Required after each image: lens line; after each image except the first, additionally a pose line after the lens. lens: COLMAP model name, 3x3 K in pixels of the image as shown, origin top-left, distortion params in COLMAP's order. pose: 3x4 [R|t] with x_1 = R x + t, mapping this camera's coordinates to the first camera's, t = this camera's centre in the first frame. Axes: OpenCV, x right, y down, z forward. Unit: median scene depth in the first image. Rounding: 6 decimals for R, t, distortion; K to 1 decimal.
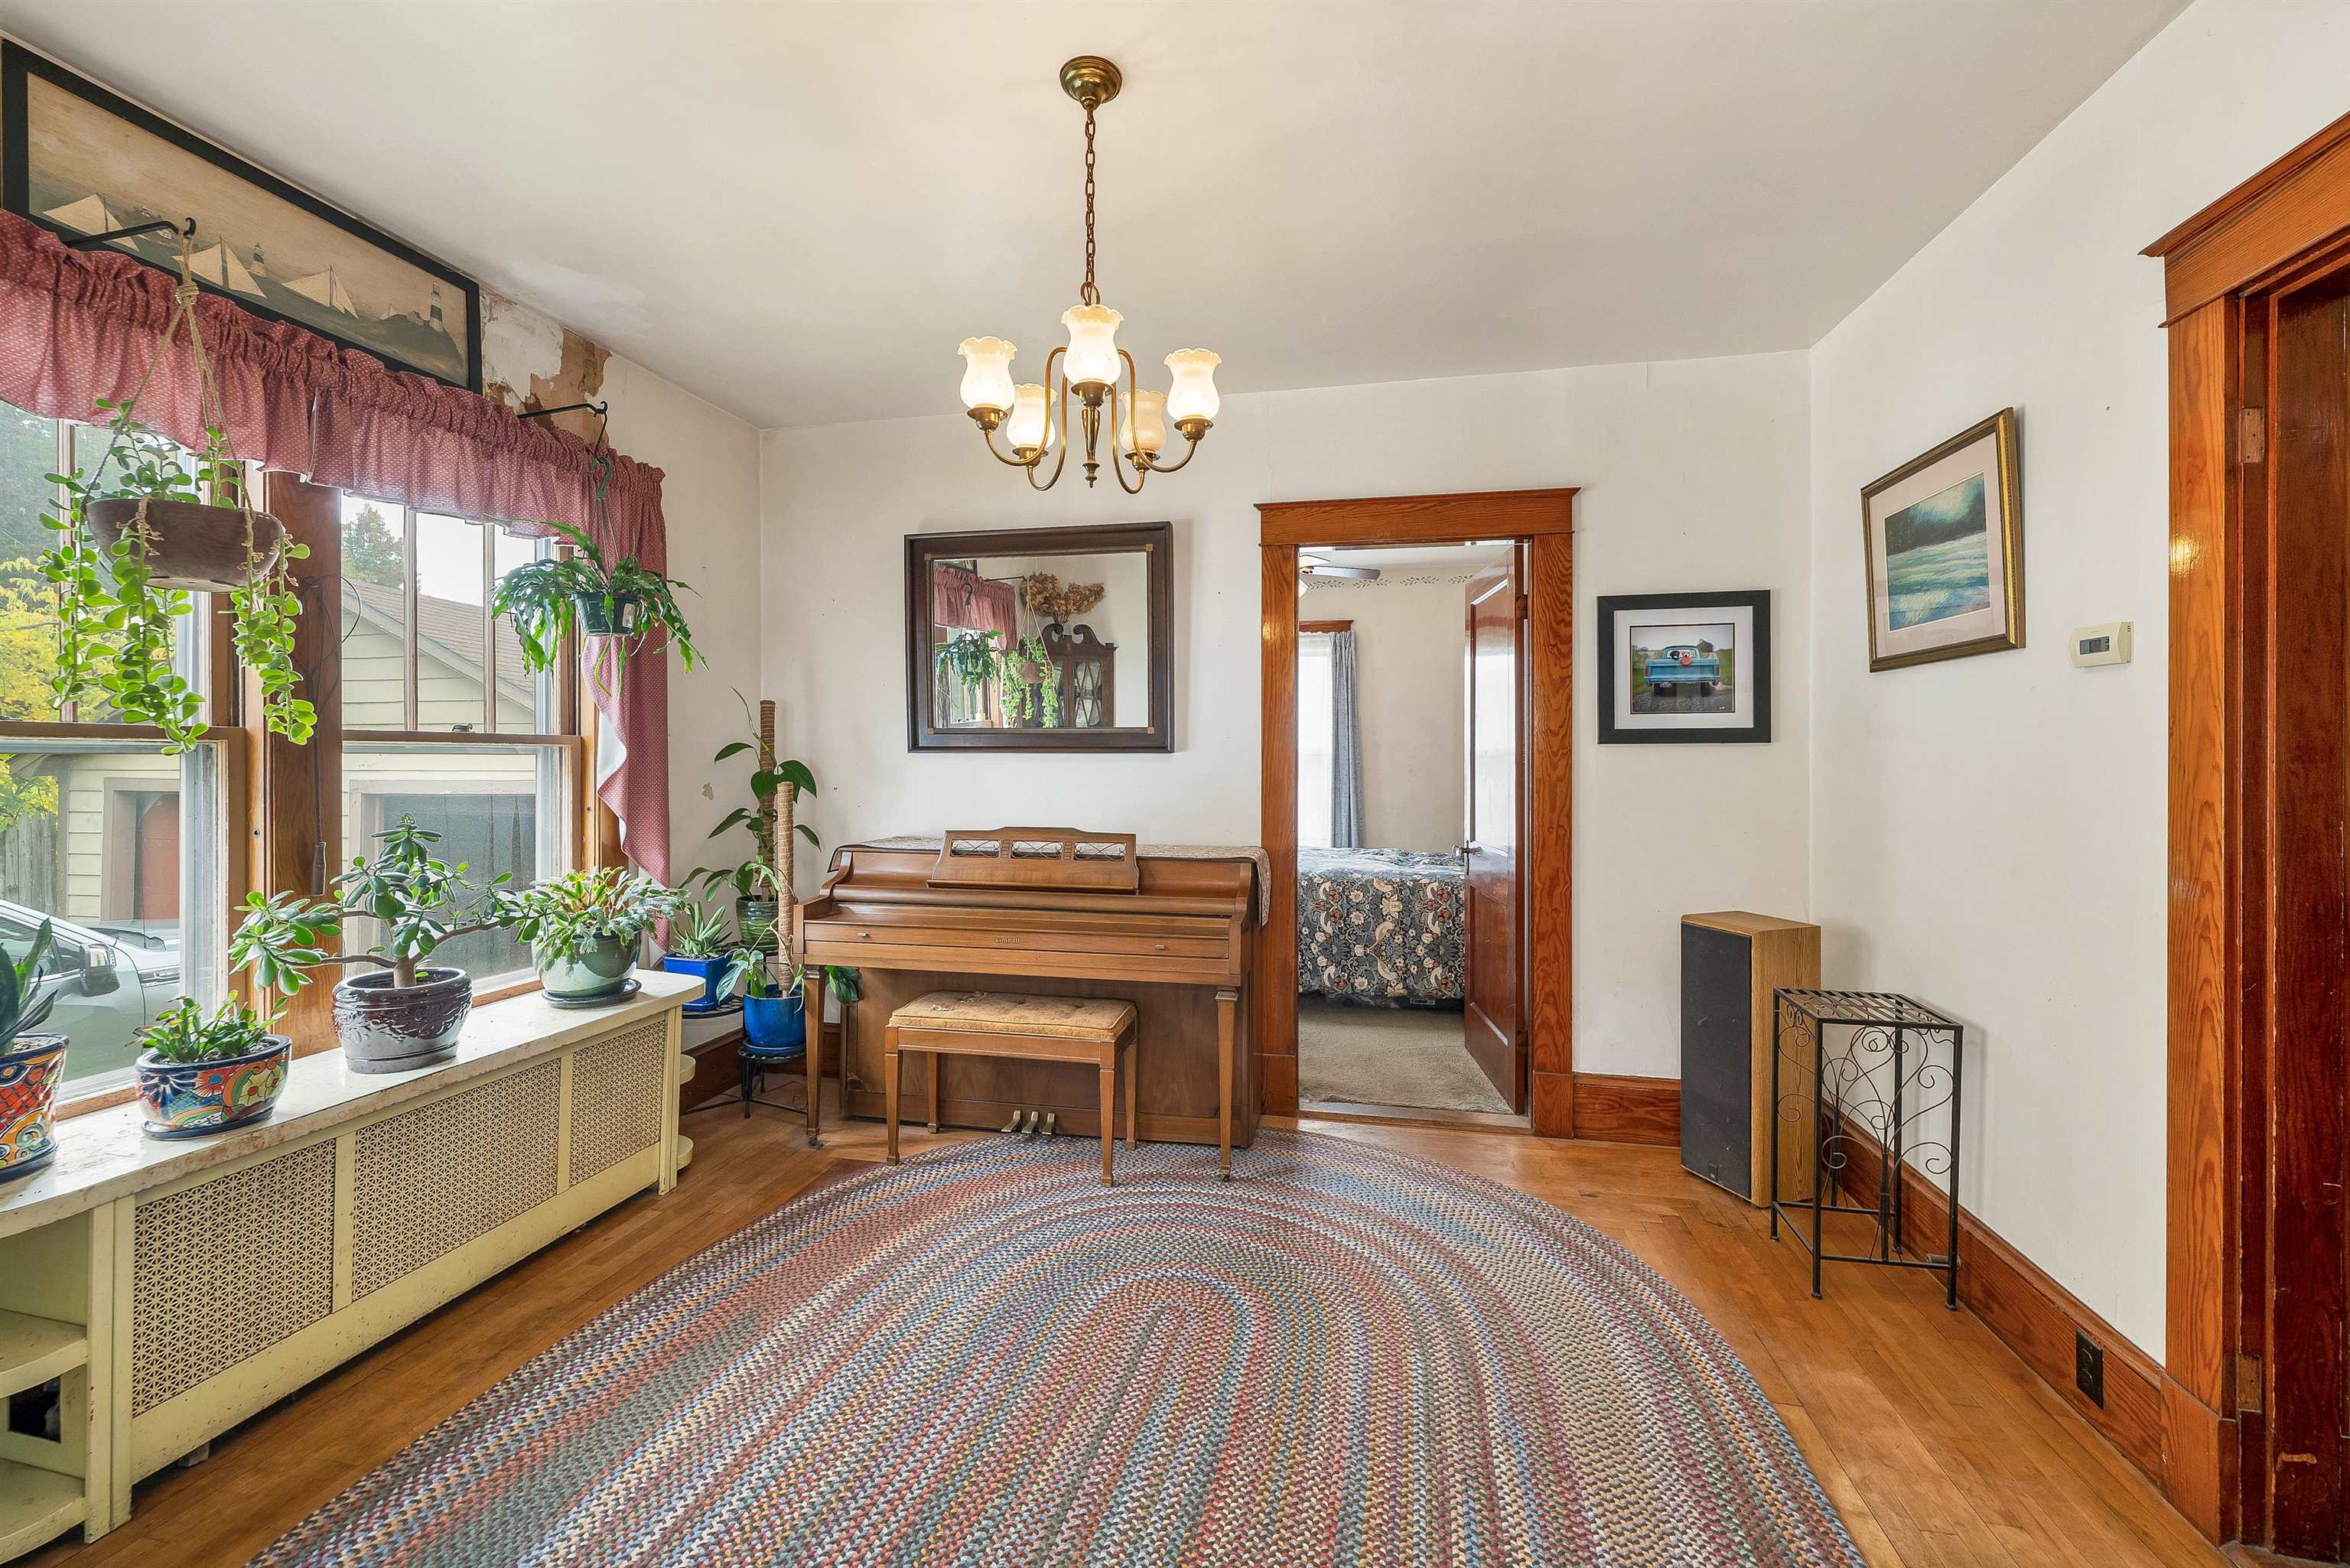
lens RADIAL K [[994.9, 0, 1161.2], [0, 994.9, 763.7], [0, 0, 1]] dist [0.001220, 0.000155]
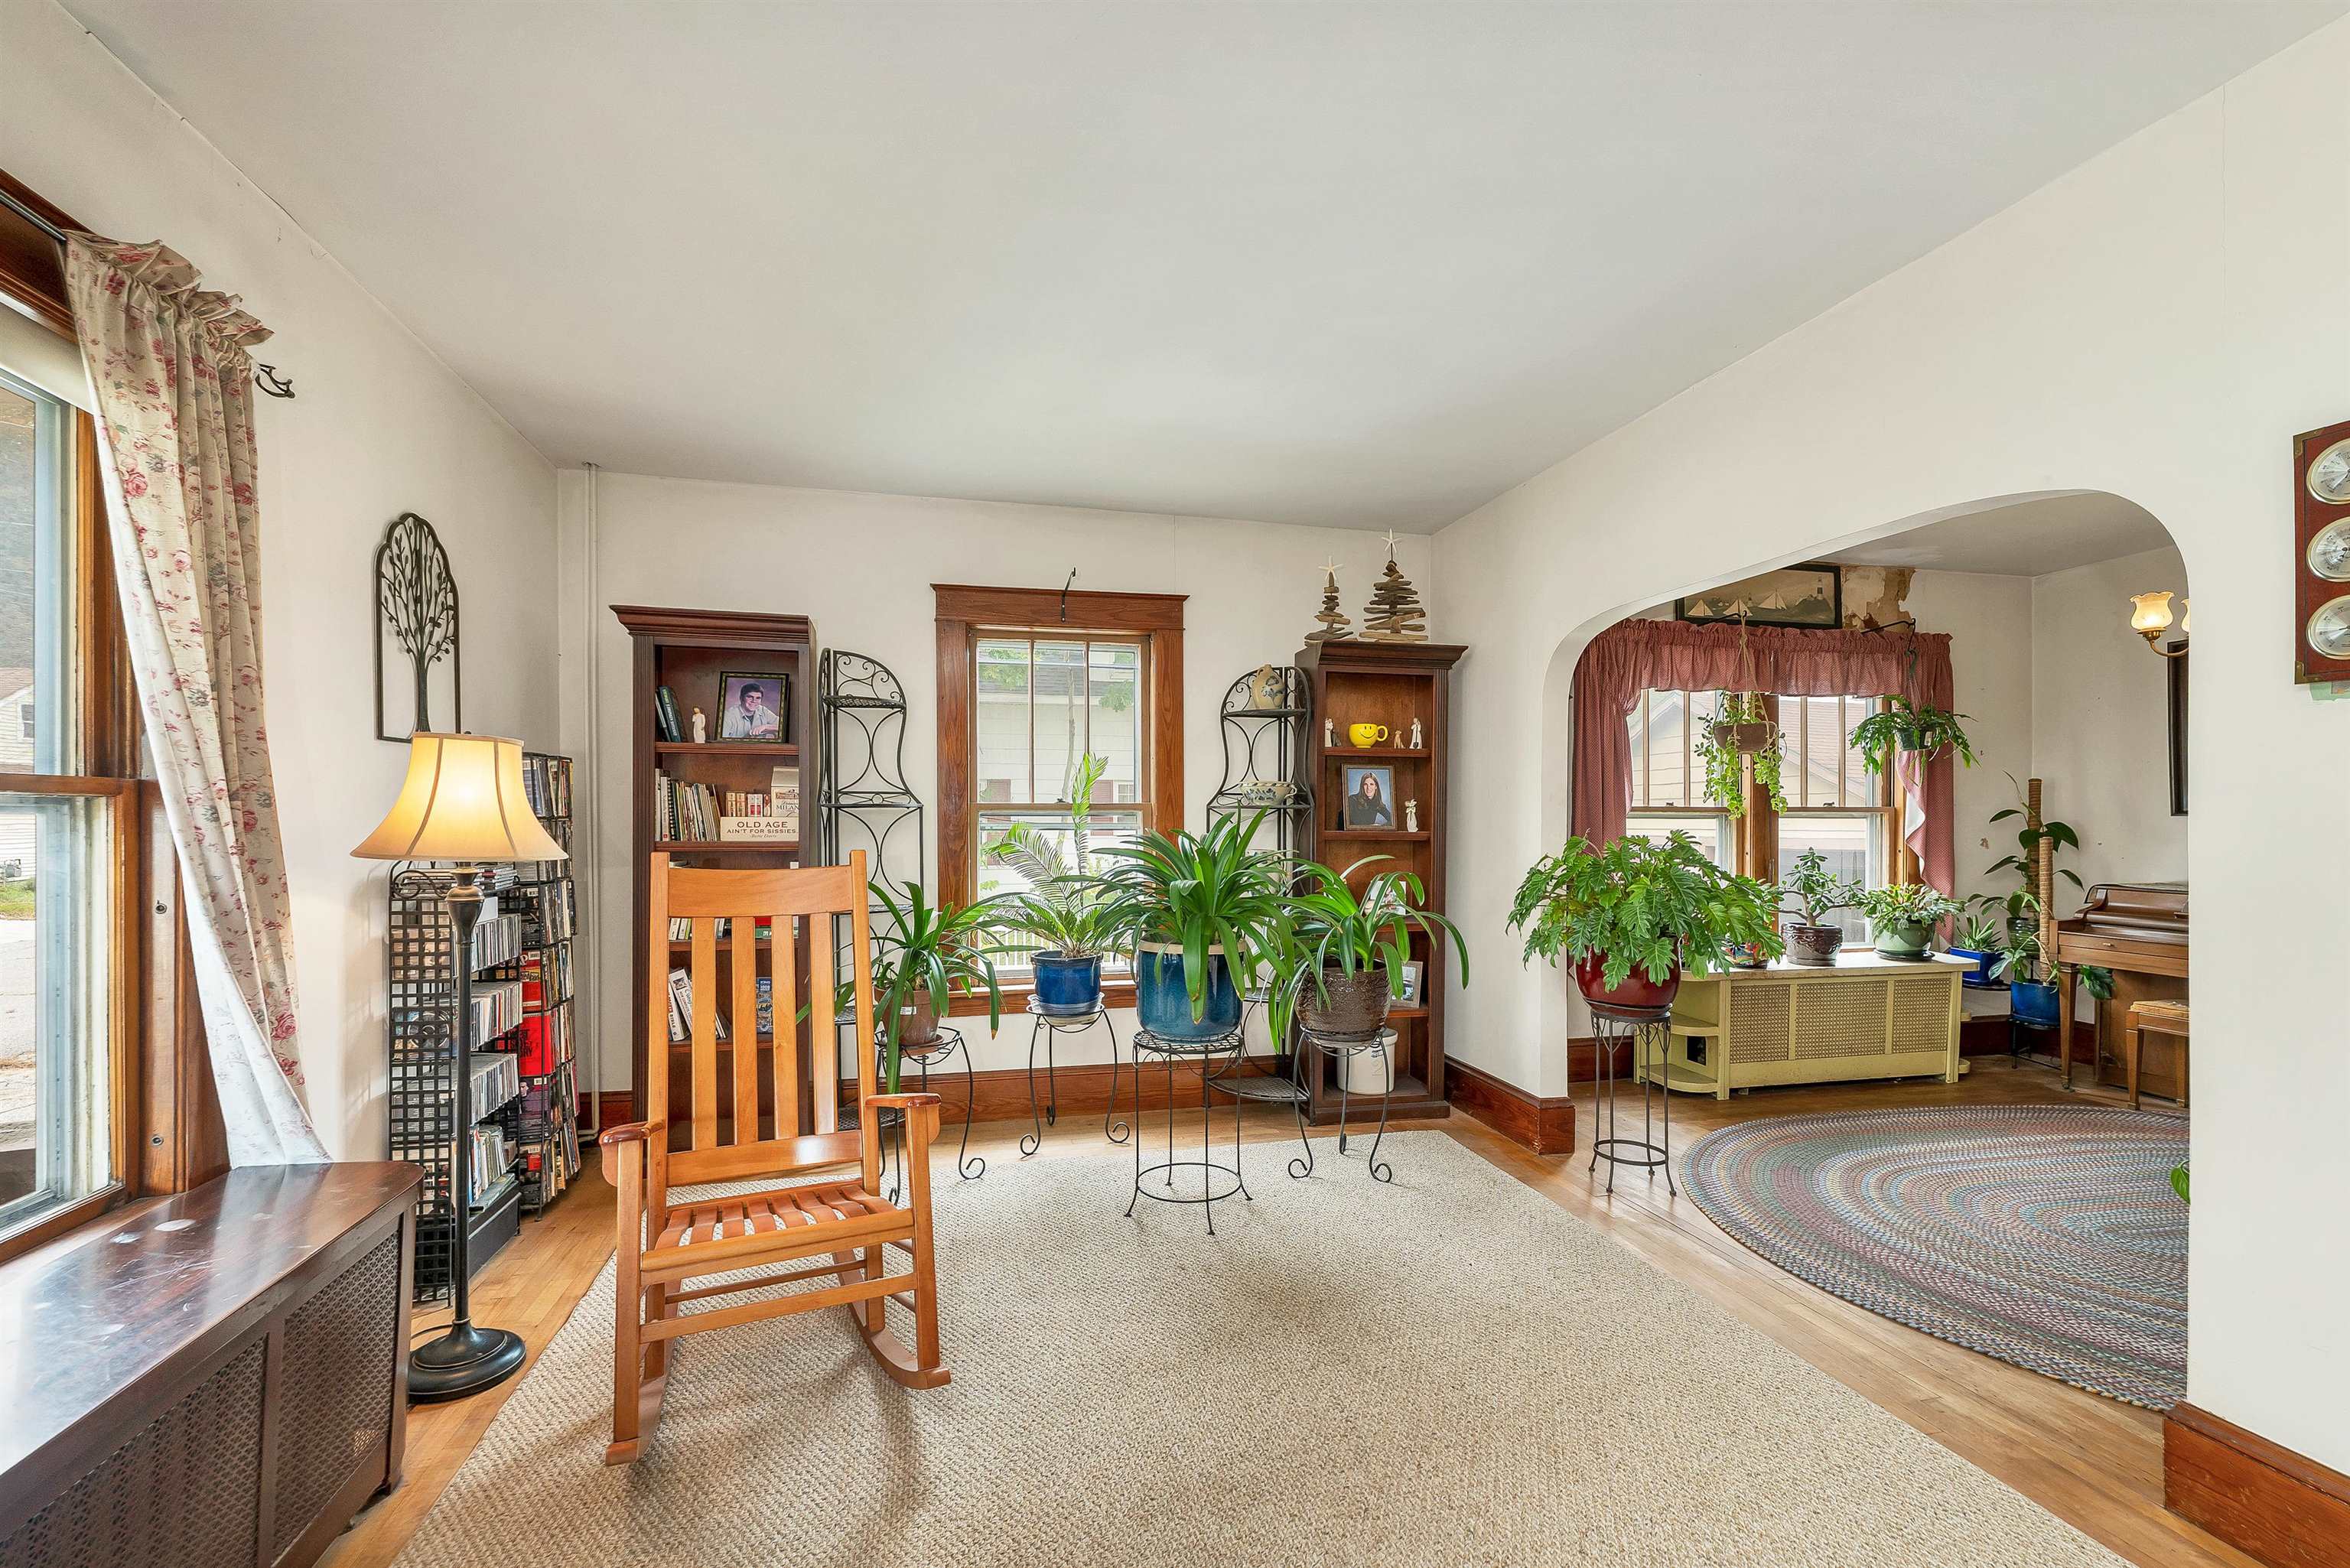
lens RADIAL K [[1015.7, 0, 1173.3], [0, 1015.7, 821.7], [0, 0, 1]] dist [0.001630, 0.000267]
pose [[0.440610, 0.002580, -0.897695, 0.413858], [-0.005618, 0.999984, 0.000117, 0.003469], [0.897681, 0.004992, 0.440618, -0.835295]]
